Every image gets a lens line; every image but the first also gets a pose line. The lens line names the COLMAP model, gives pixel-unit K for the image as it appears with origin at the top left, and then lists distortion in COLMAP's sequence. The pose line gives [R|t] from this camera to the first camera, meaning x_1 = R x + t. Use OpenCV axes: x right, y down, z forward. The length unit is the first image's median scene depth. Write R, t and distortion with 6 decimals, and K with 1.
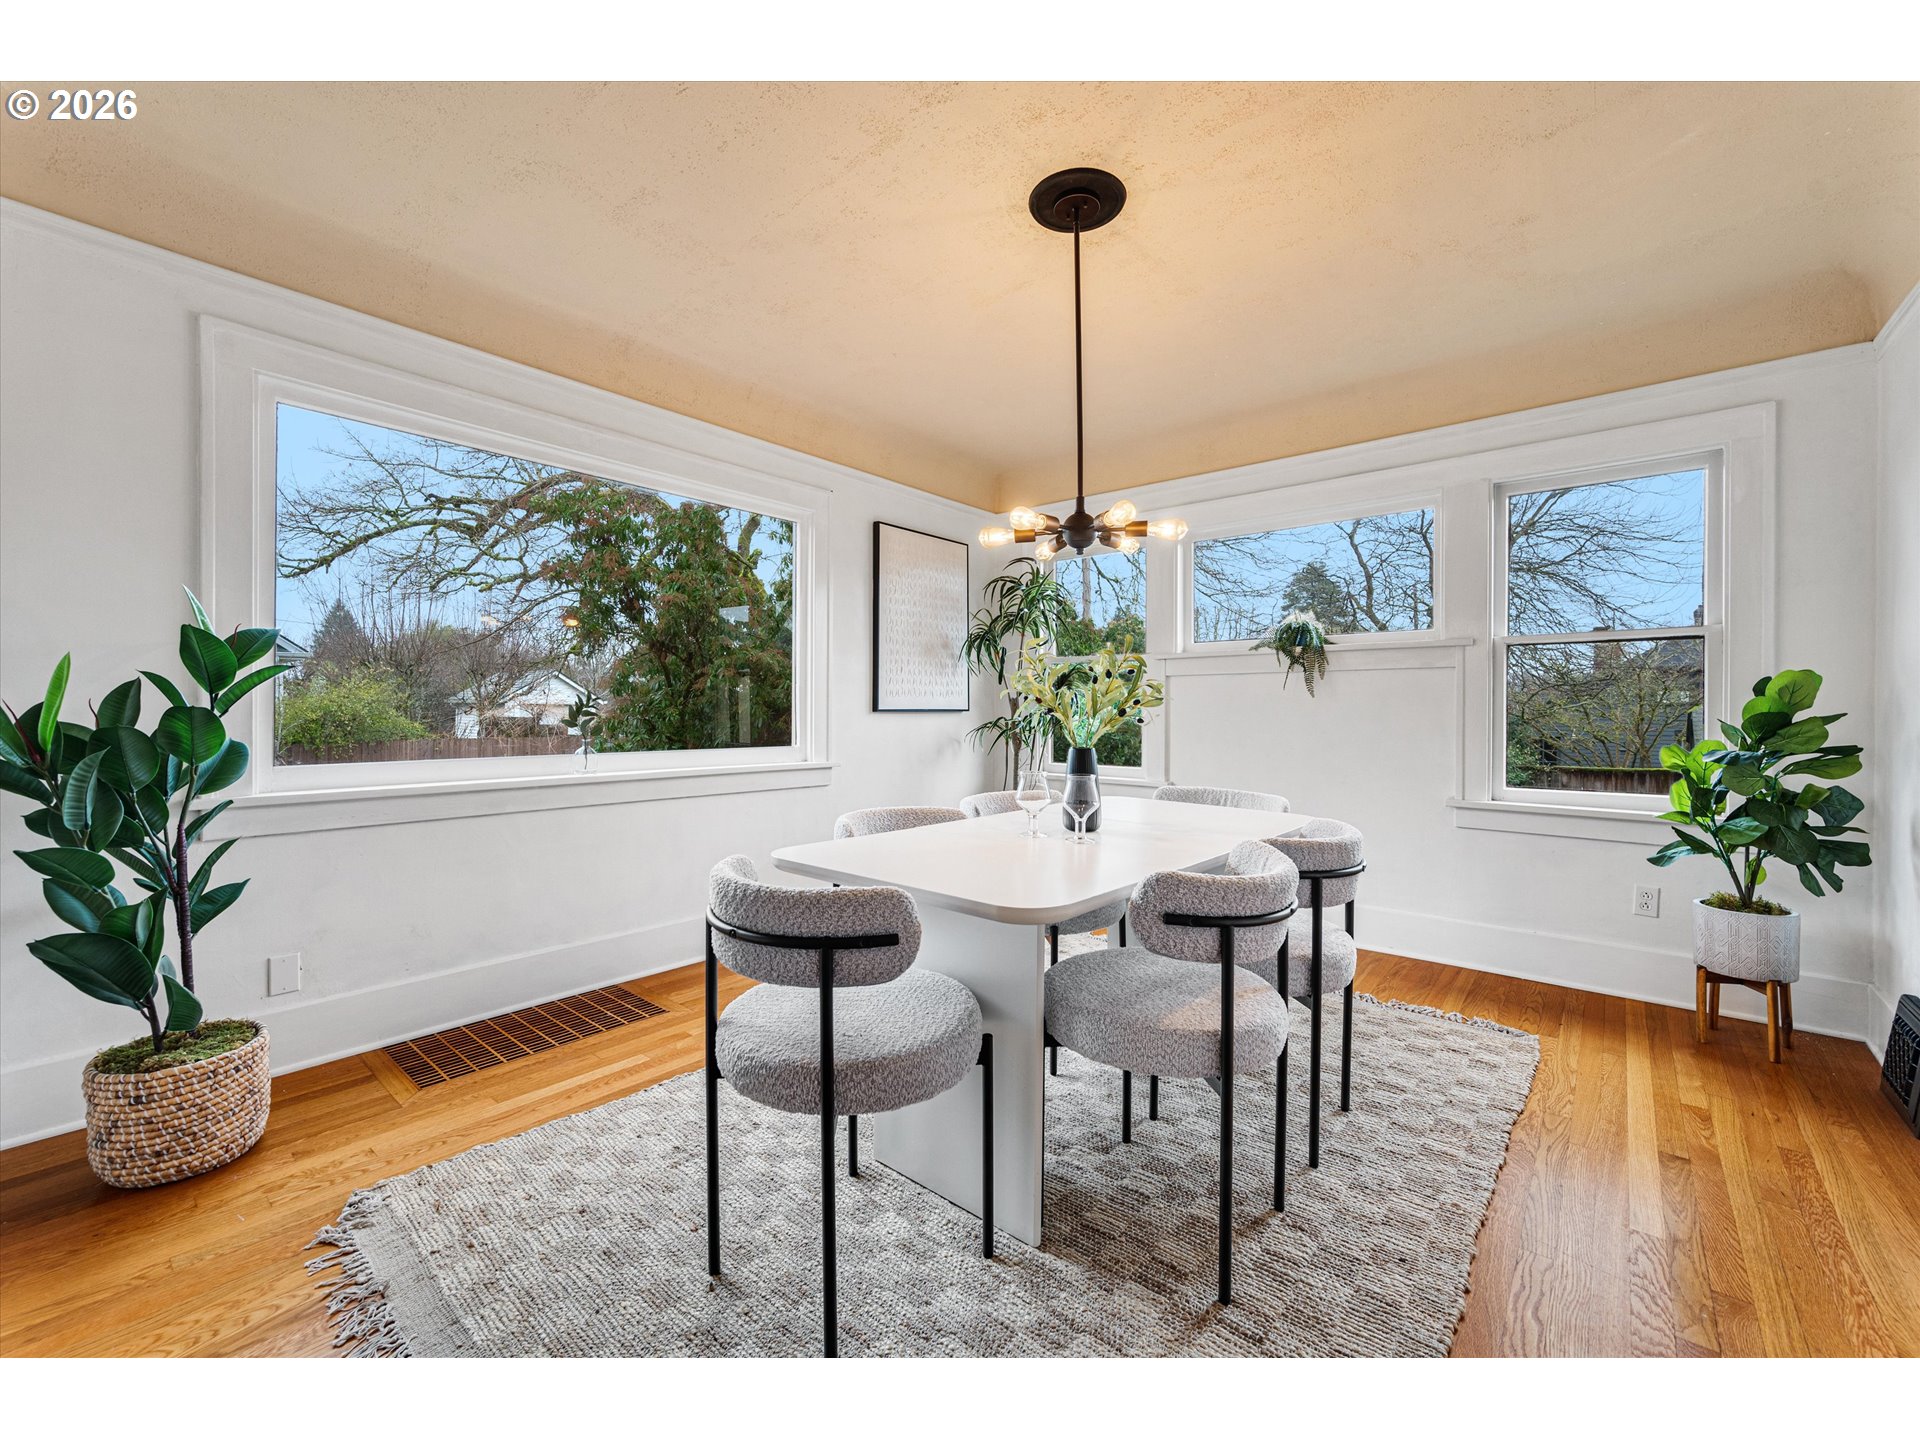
lens RADIAL K [[762.6, 0, 950.0], [0, 762.6, 716.6], [0, 0, 1]] dist [-0.000570, -0.000048]
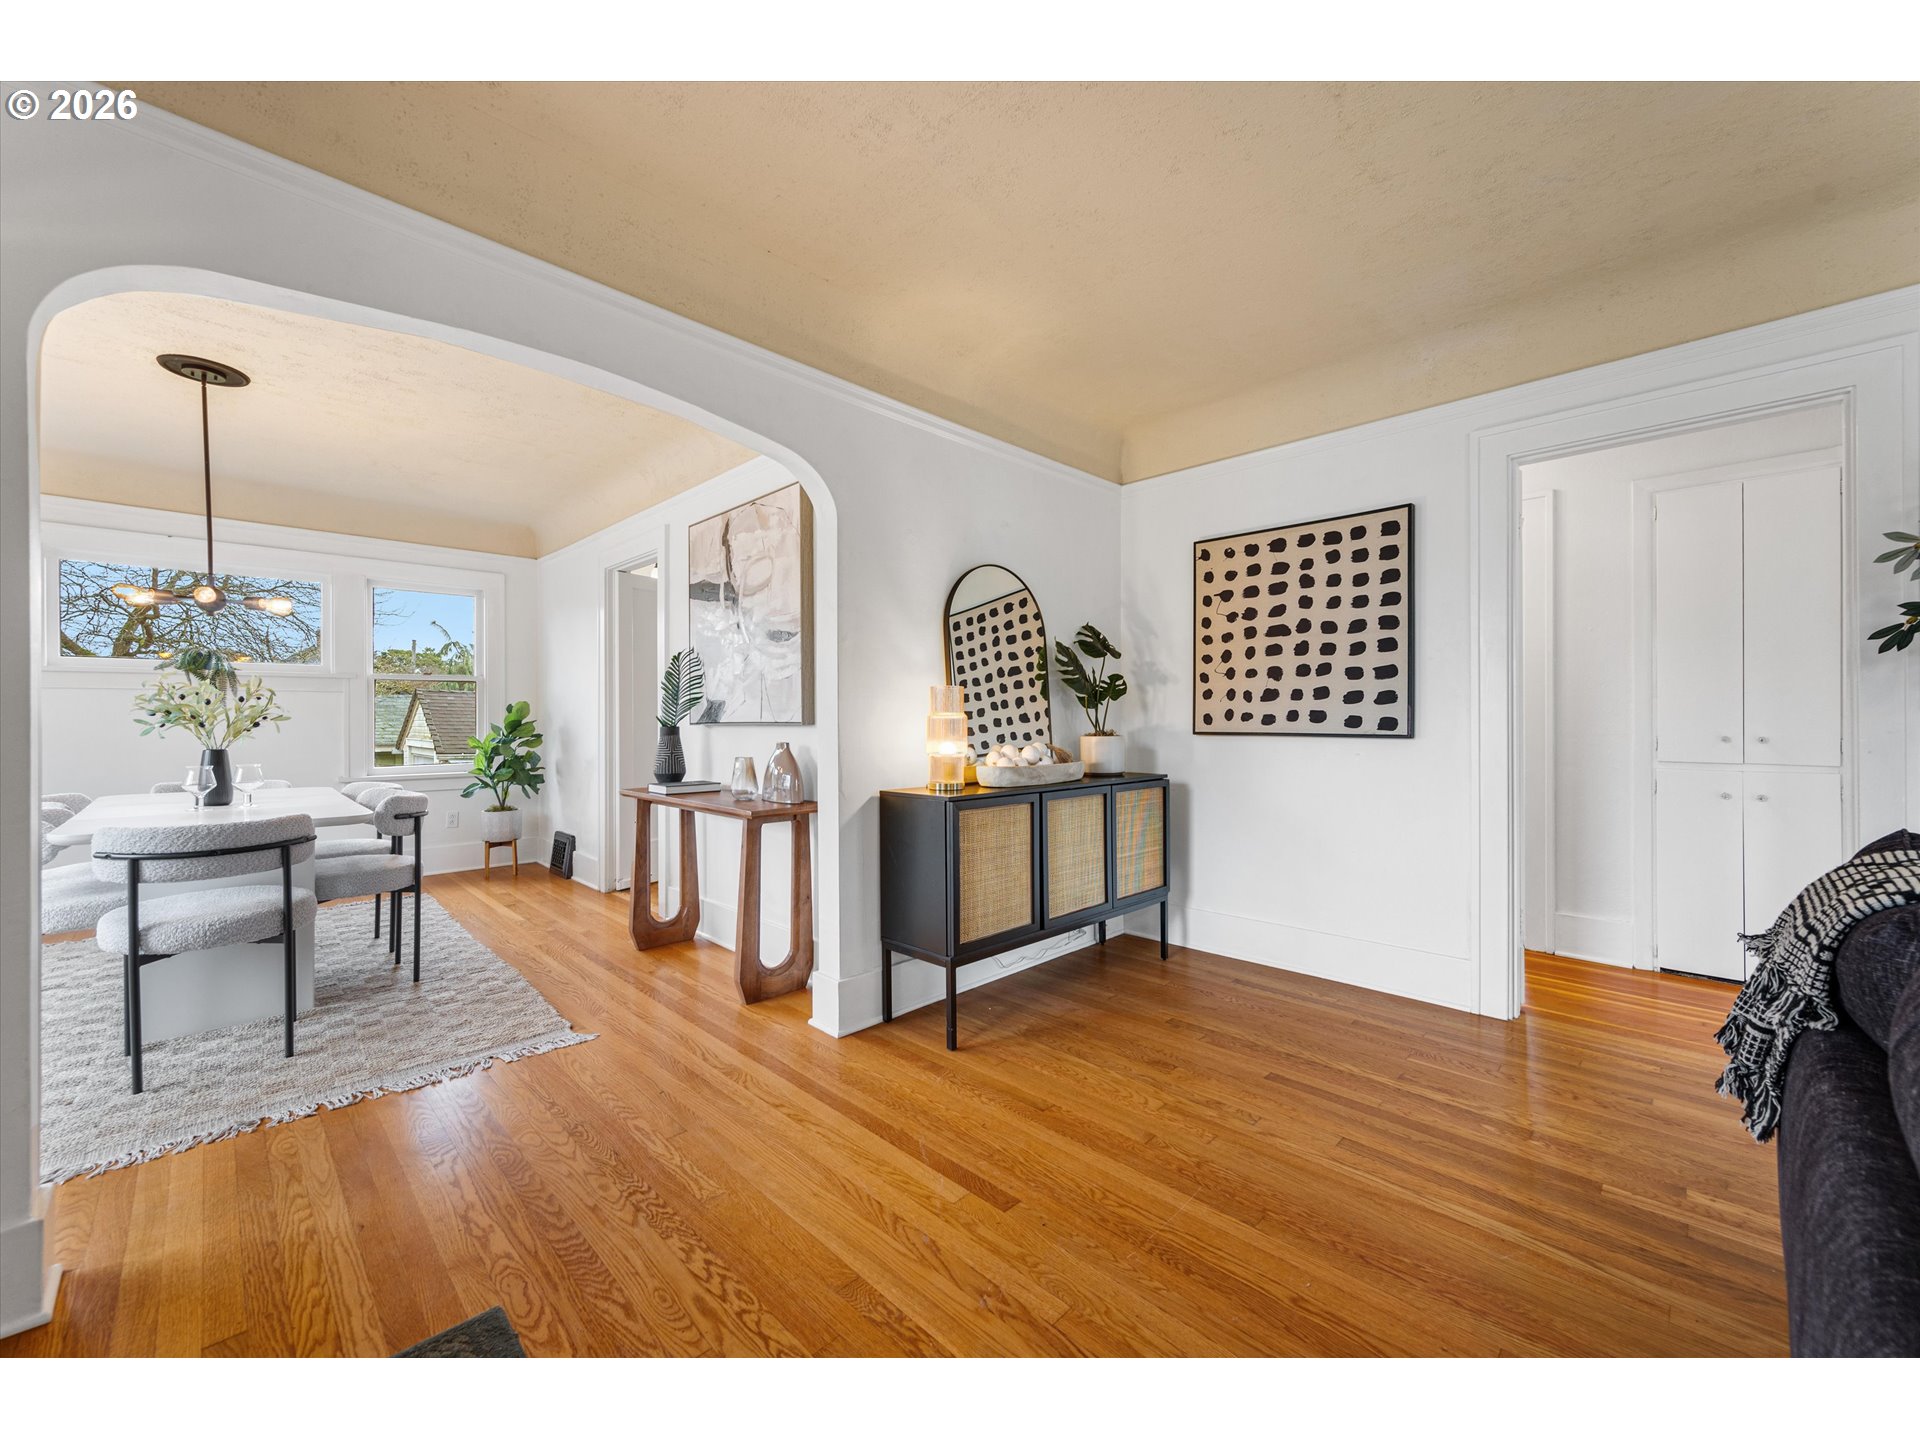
lens RADIAL K [[762.6, 0, 950.0], [0, 762.6, 716.6], [0, 0, 1]] dist [-0.000570, -0.000048]
pose [[0.083846, -0.005099, 0.996466, -1.063803], [0.008784, 0.999952, 0.004378, -0.014600], [-0.996440, 0.008385, 0.083886, -0.477023]]
